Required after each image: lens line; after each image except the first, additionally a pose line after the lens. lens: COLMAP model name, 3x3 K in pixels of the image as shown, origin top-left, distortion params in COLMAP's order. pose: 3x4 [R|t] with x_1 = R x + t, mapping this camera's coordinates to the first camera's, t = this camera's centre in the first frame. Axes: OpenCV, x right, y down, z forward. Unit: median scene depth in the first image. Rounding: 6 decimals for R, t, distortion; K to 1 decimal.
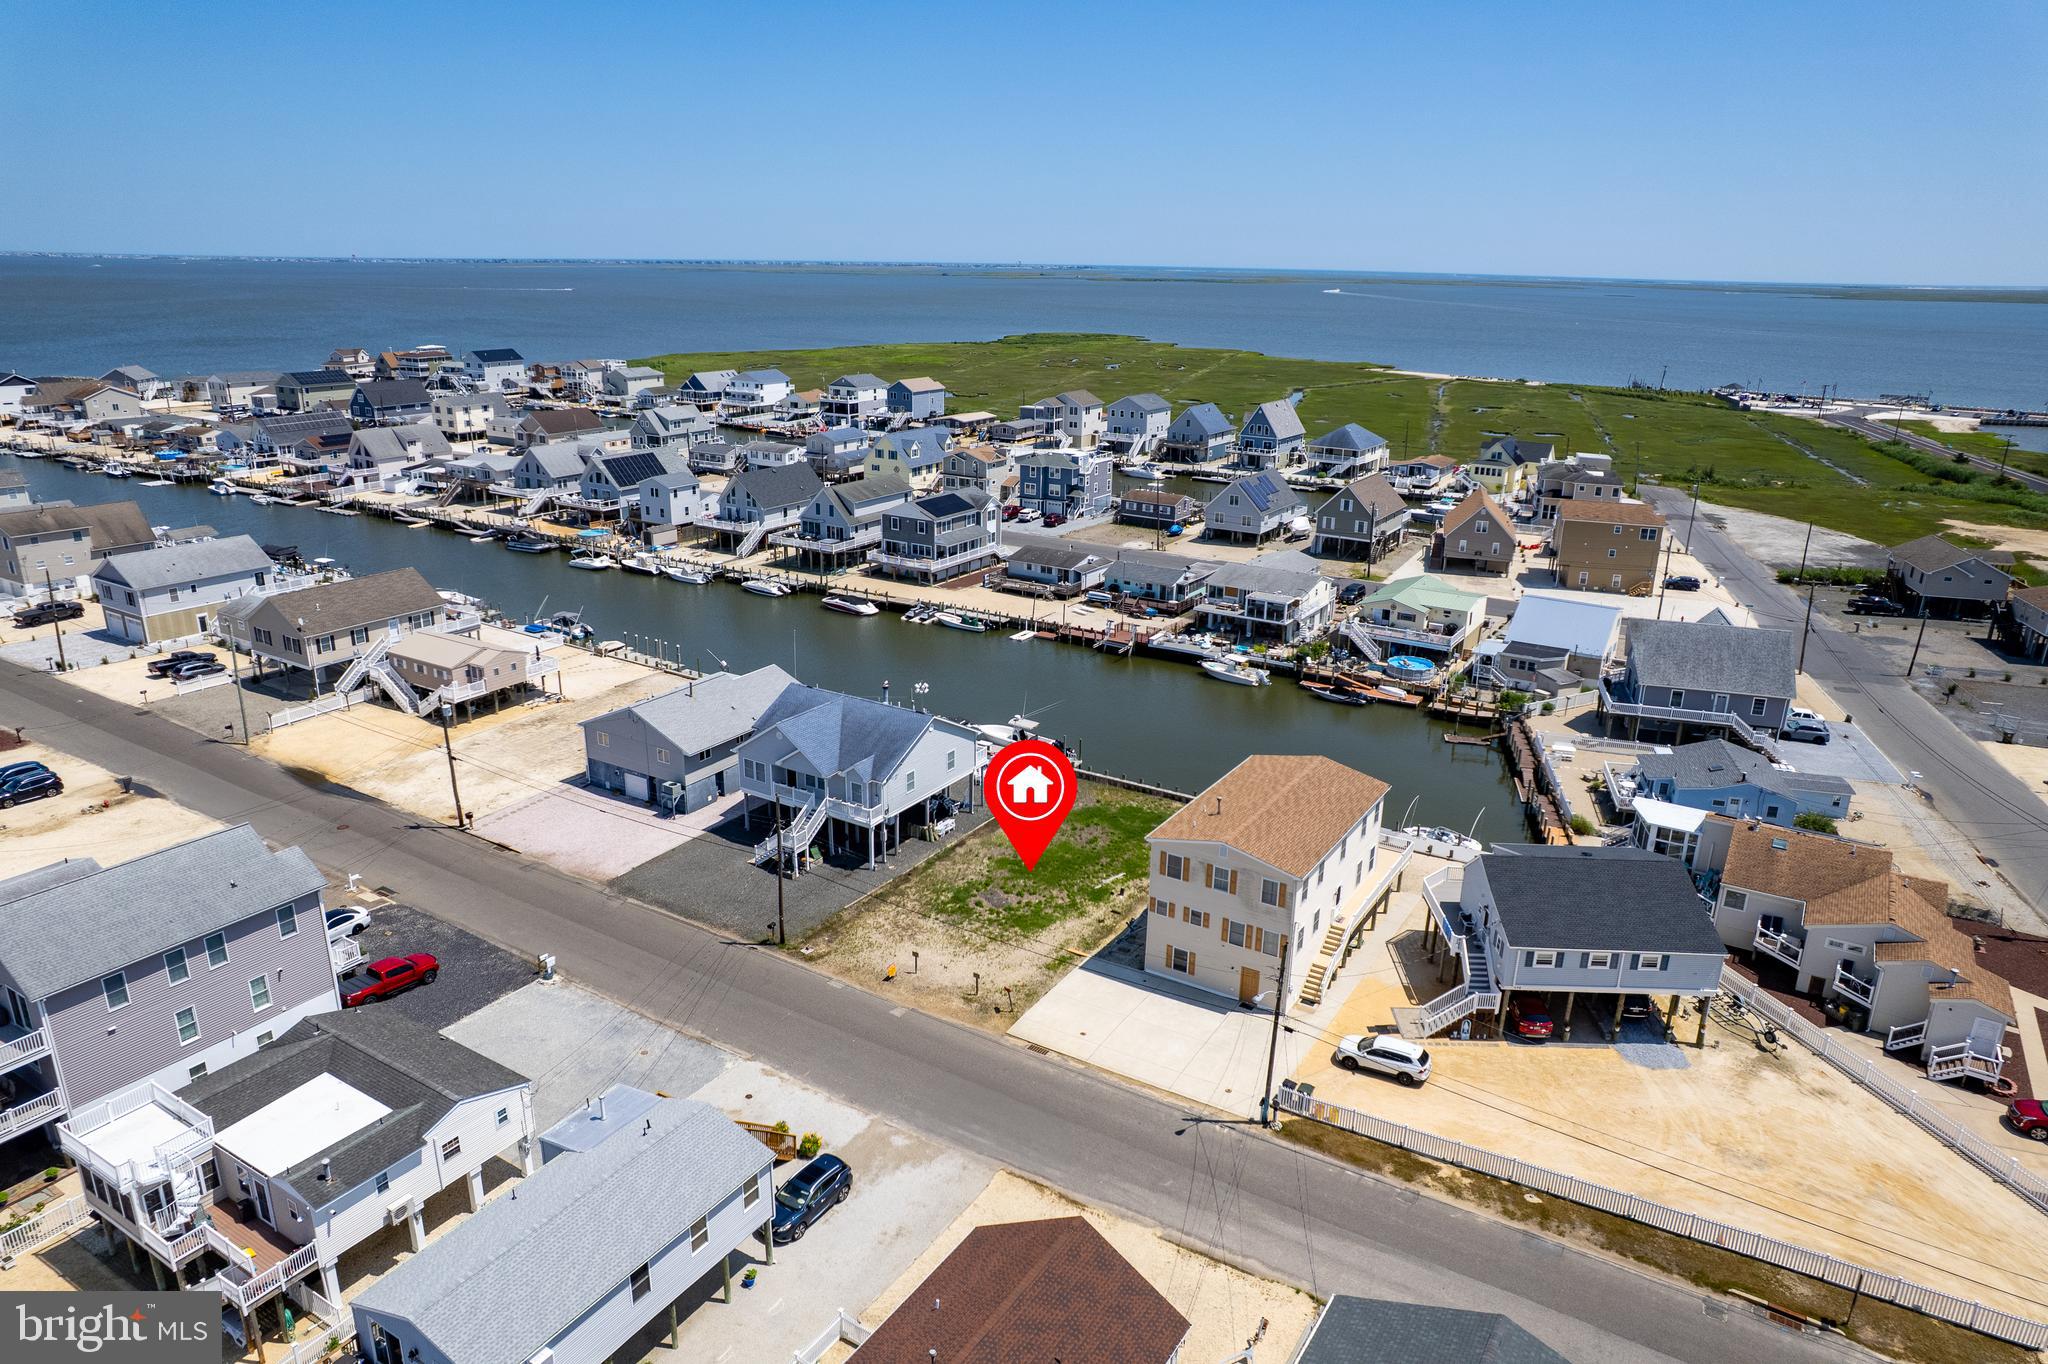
lens RADIAL K [[1302.1, 0, 1025.5], [0, 1302.1, 707.2], [0, 0, 1]] dist [-0.067948, 0.061364]
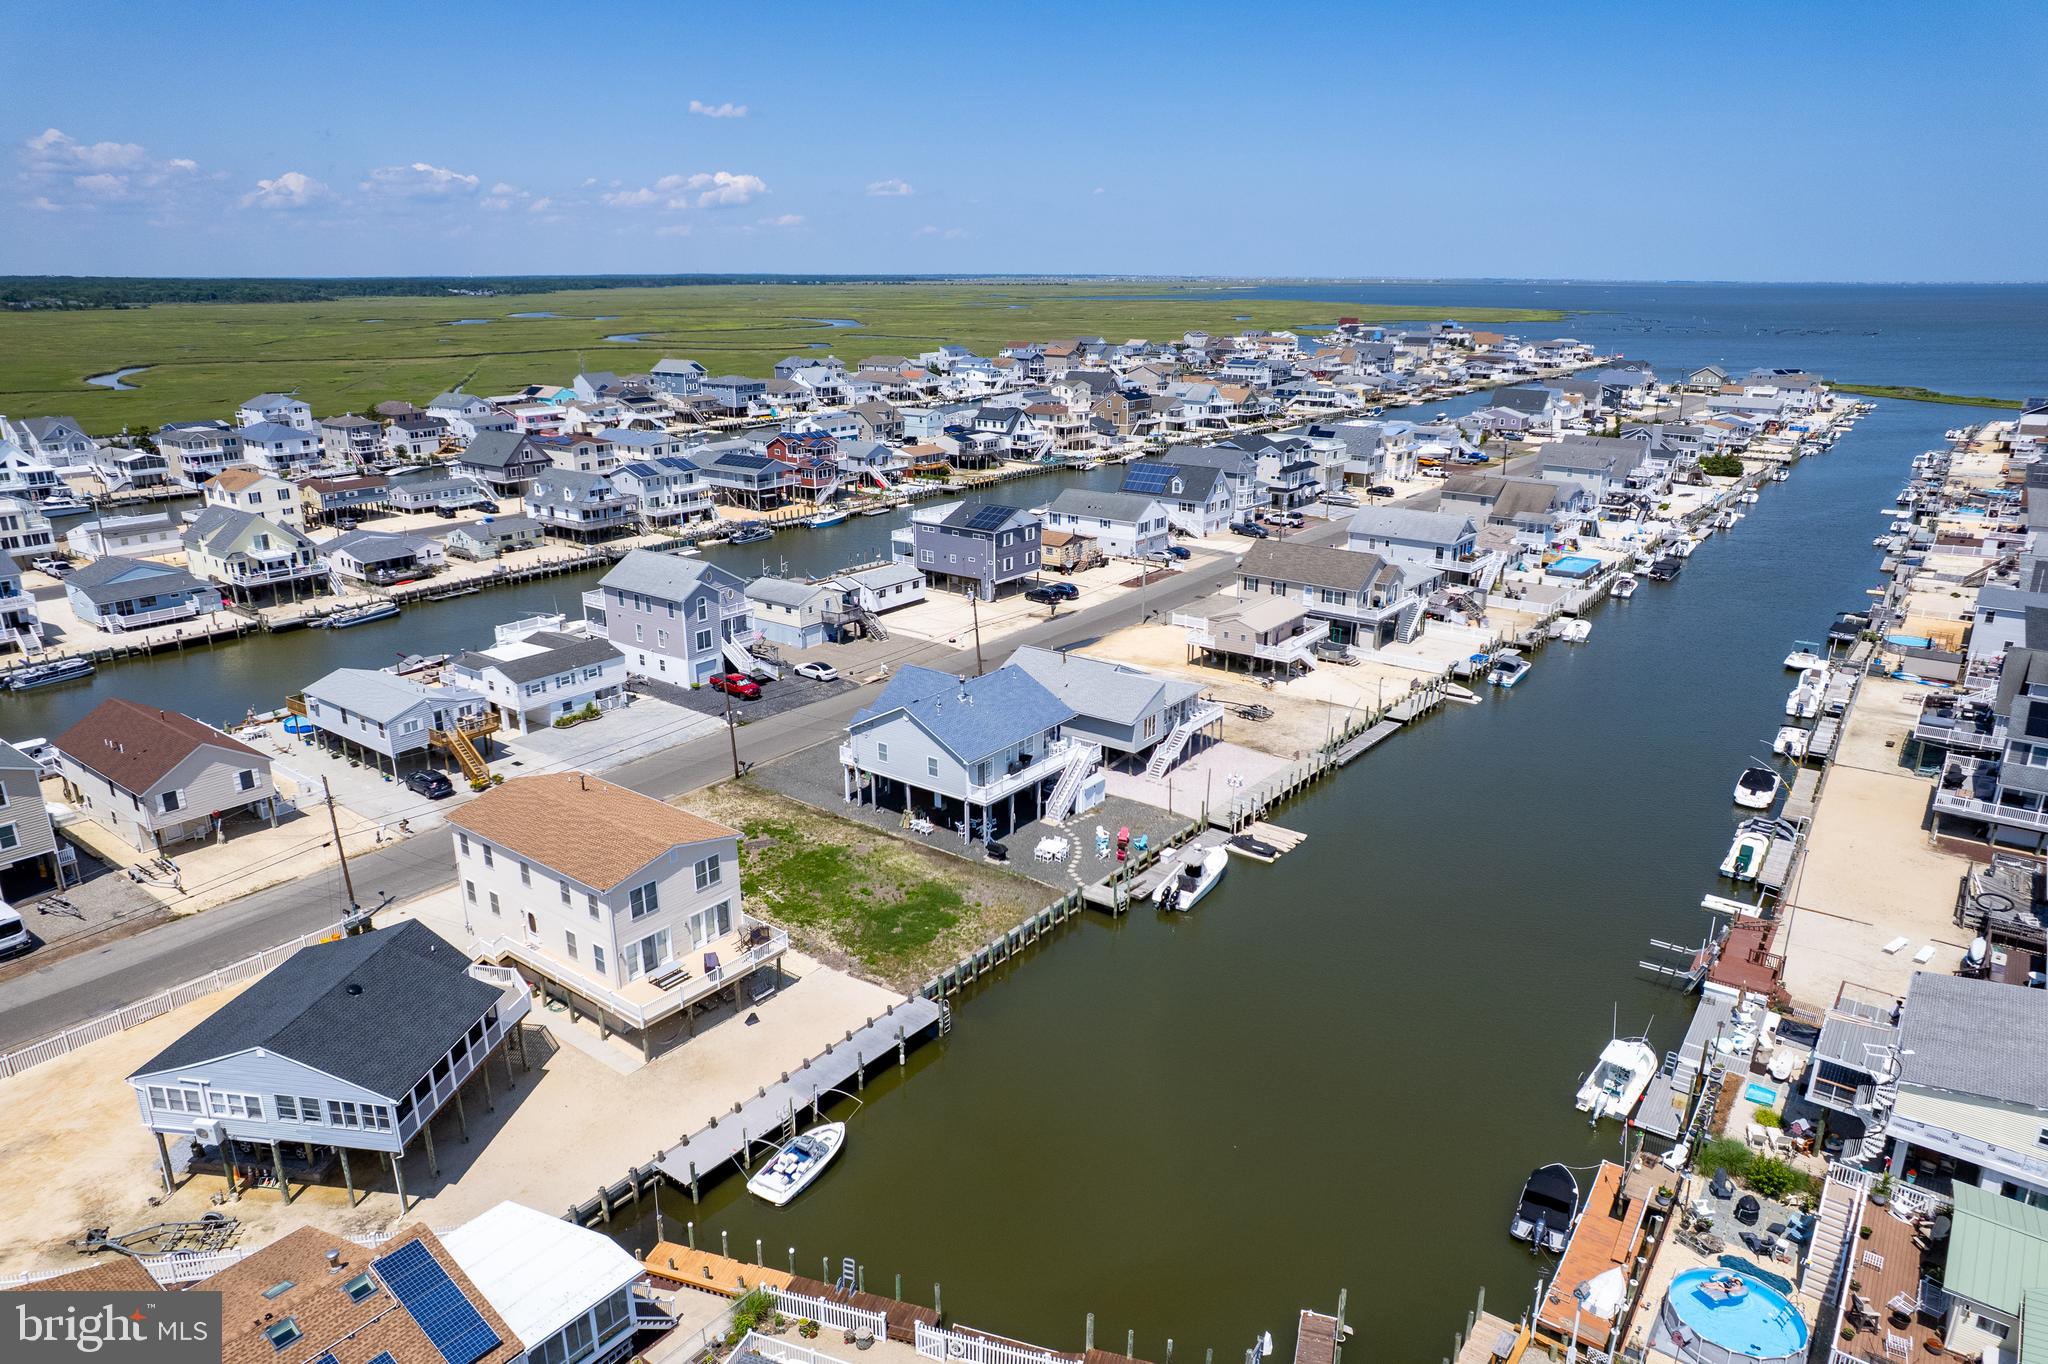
lens RADIAL K [[1302.1, 0, 1025.5], [0, 1302.1, 707.2], [0, 0, 1]] dist [-0.067948, 0.061364]
pose [[-0.093557, 0.302152, -0.948658, 0.544224], [-0.326737, 0.890747, 0.315930, -0.211634], [0.940473, 0.339519, 0.015389, 0.656124]]
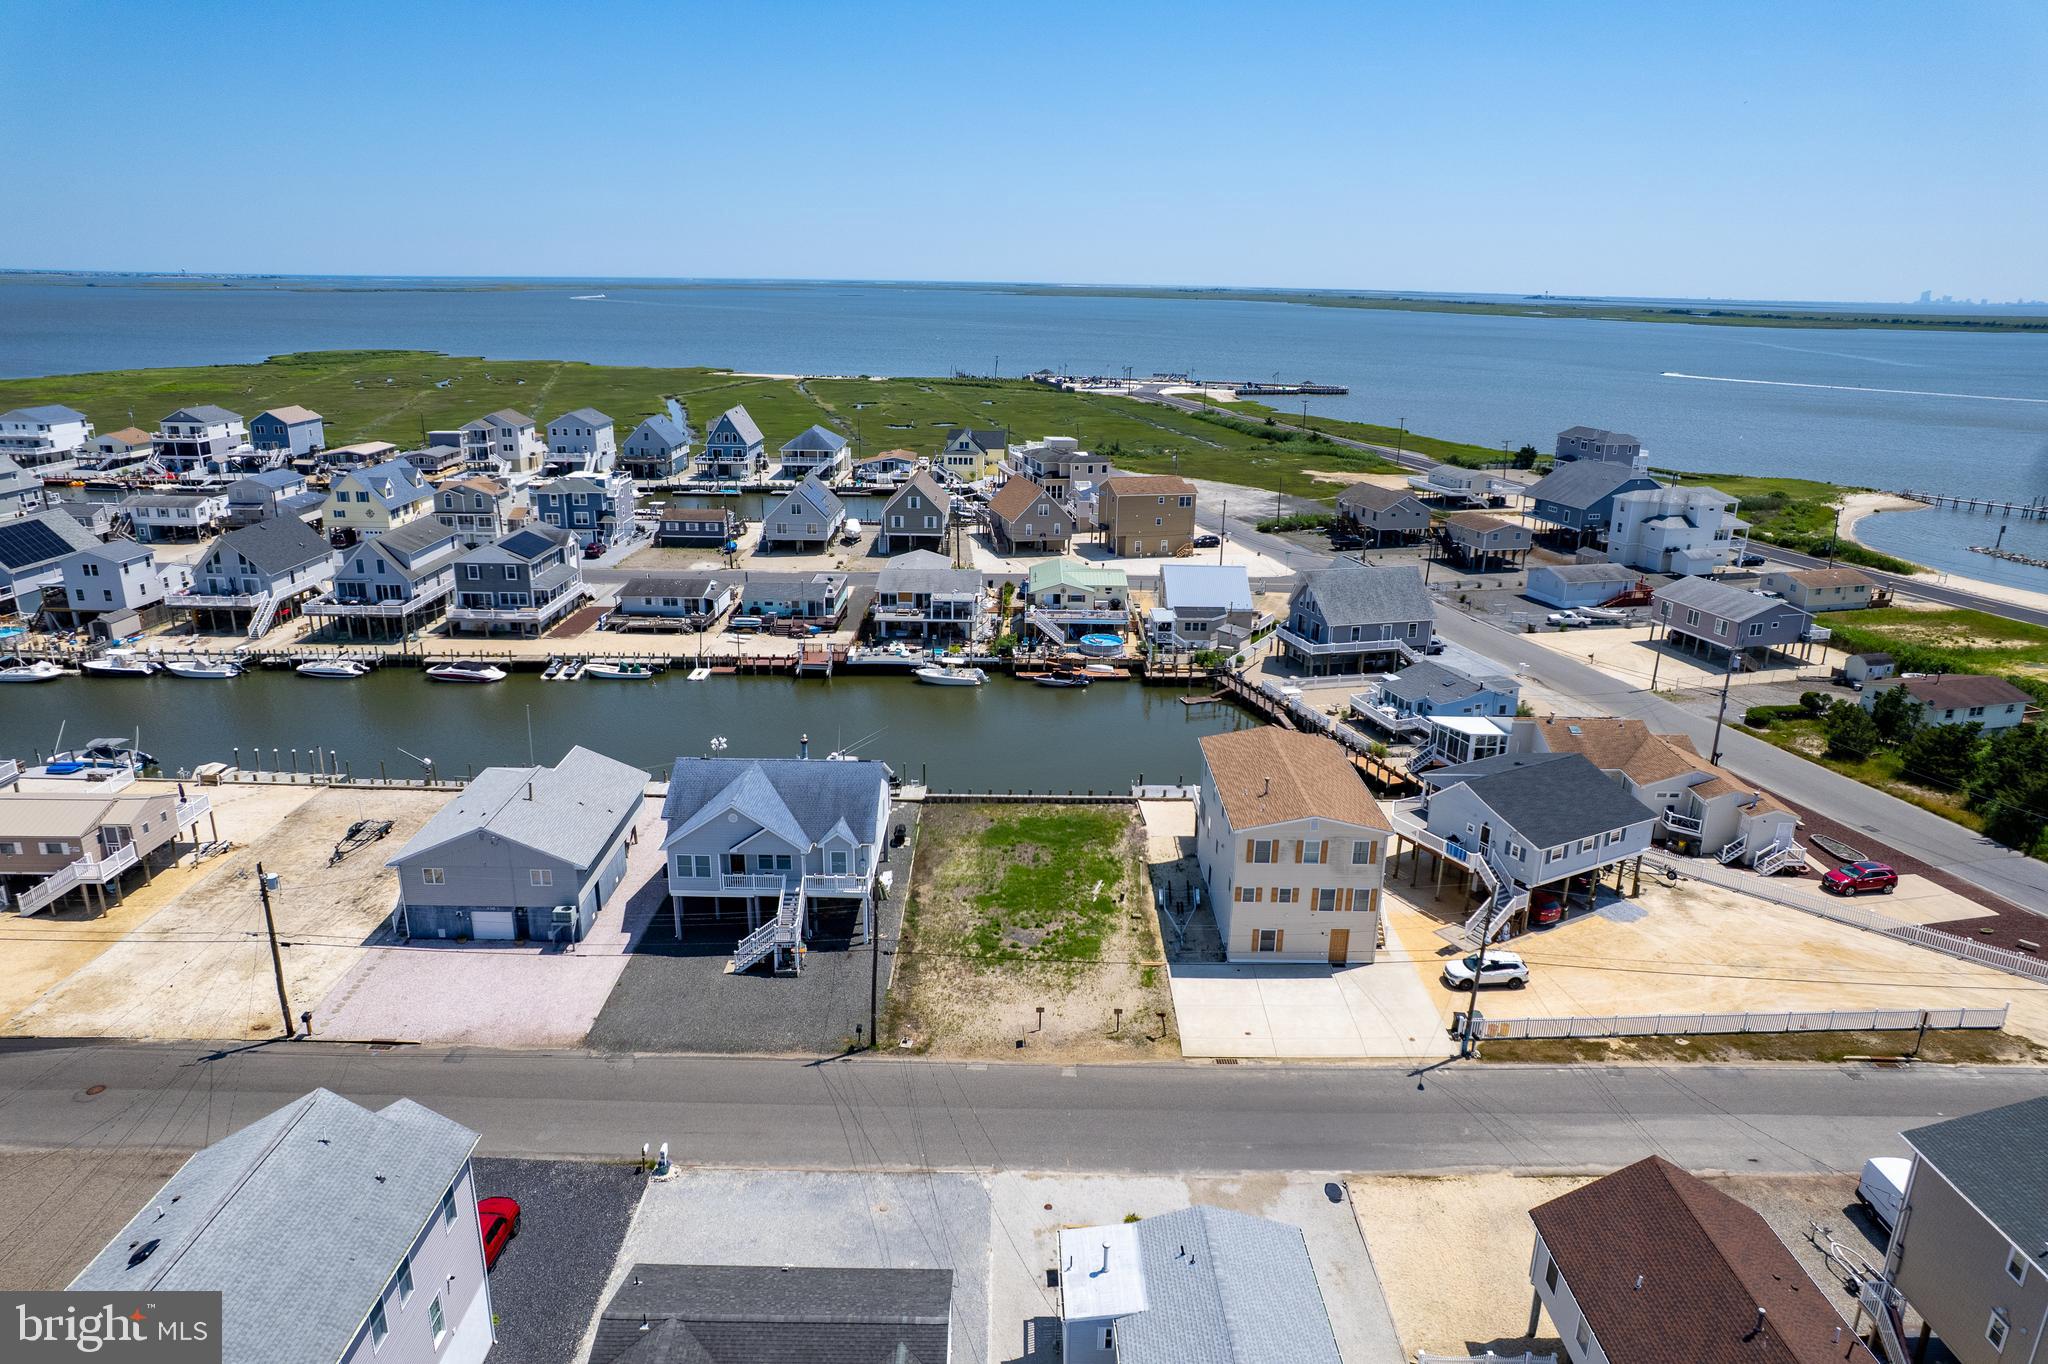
lens RADIAL K [[1302.1, 0, 1025.5], [0, 1302.1, 707.2], [0, 0, 1]] dist [-0.067948, 0.061364]
pose [[0.848108, -0.168249, 0.502400, -0.265453], [0.170011, 0.984516, 0.042709, -0.031950], [-0.501806, 0.049191, 0.863580, 0.100615]]
